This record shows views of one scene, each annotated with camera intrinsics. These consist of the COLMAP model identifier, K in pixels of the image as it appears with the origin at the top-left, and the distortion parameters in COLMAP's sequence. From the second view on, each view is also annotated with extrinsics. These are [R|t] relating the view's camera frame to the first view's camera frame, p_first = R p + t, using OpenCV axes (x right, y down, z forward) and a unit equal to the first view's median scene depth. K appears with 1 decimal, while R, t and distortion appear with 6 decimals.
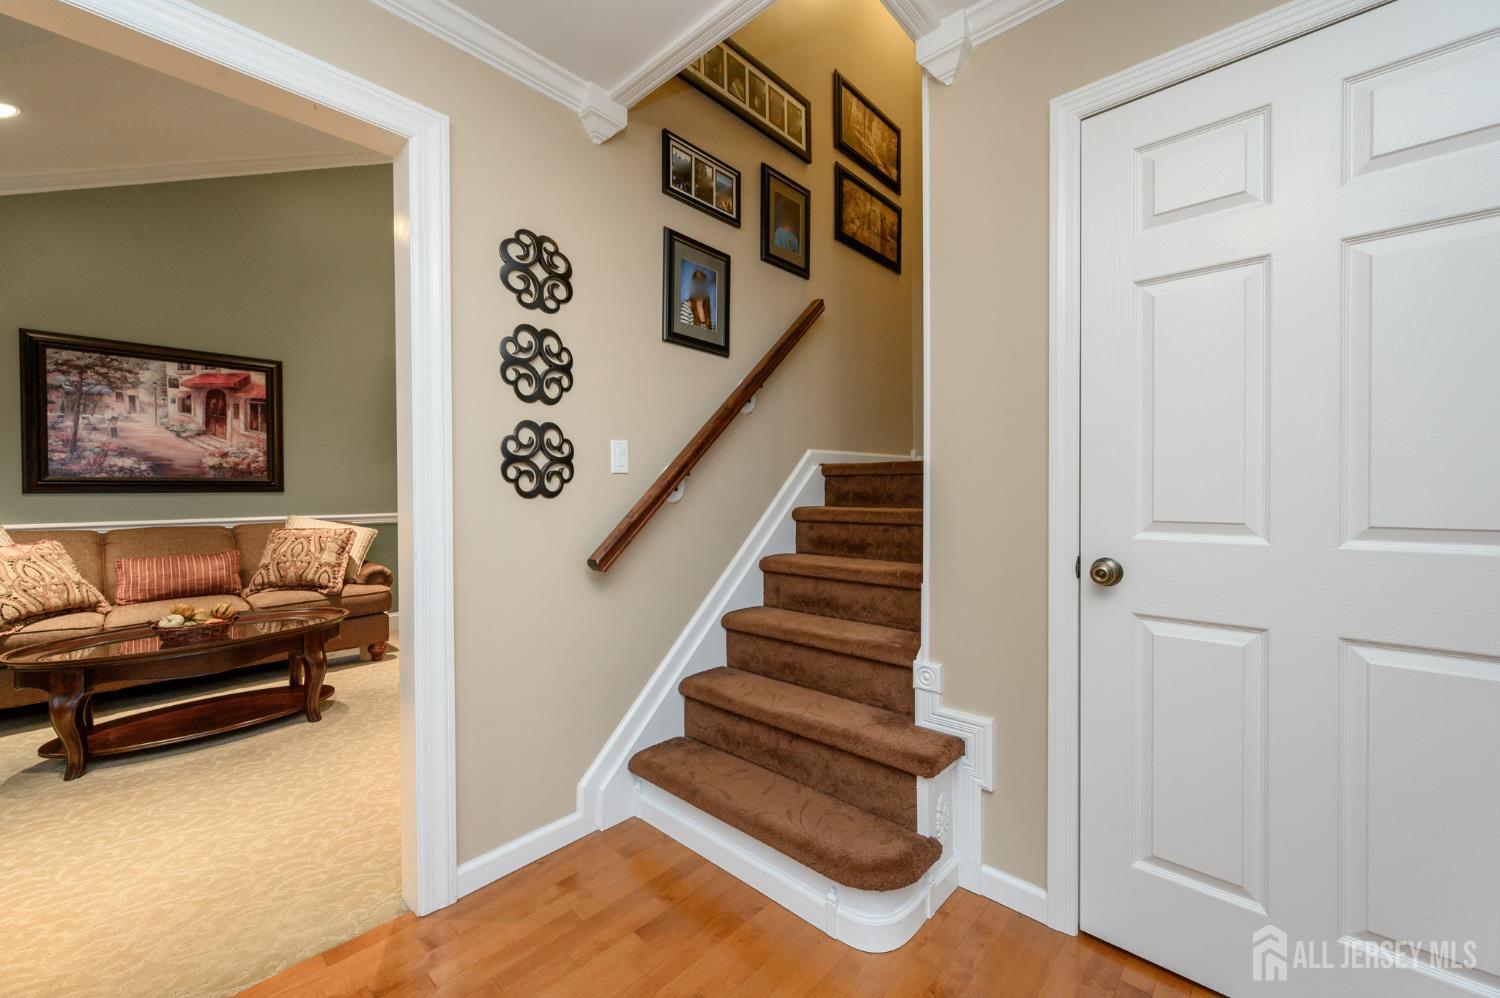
lens RADIAL K [[585.6, 0, 750.0], [0, 585.6, 499.0], [0, 0, 1]] dist [-0.001705, -0.000251]
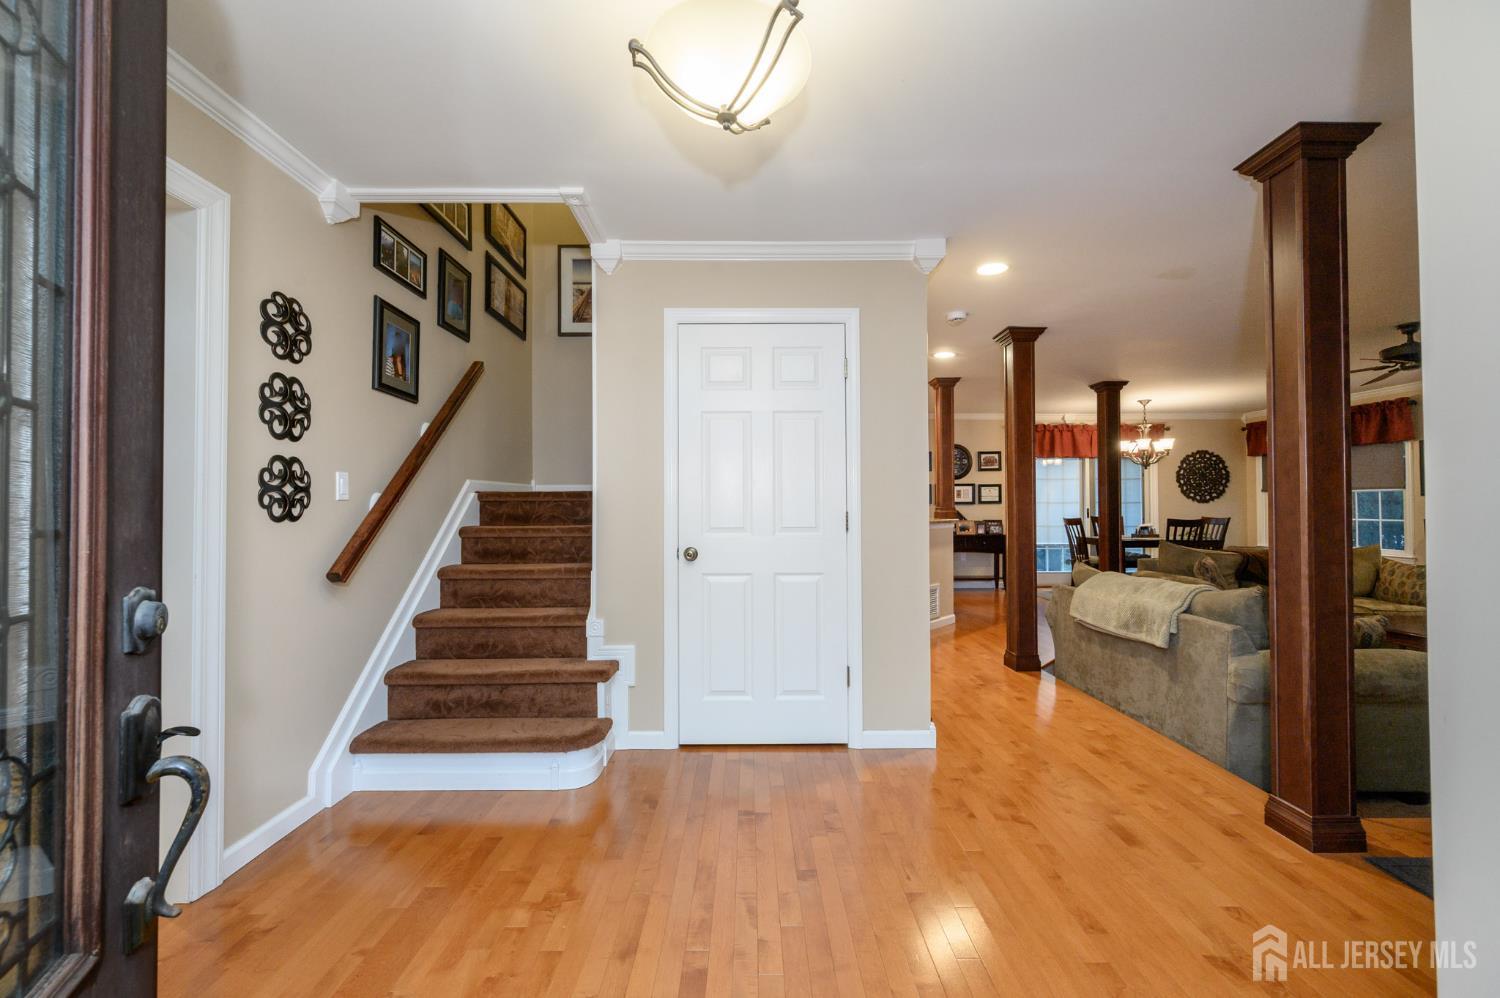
lens RADIAL K [[620.0, 0, 750.0], [0, 620.0, 499.0], [0, 0, 1]] dist [-0.000956, -0.000108]
pose [[0.729898, 0.010334, 0.683478, -0.516967], [0.010627, 0.999593, -0.026462, -0.004210], [-0.683473, 0.026578, 0.729492, -0.511731]]
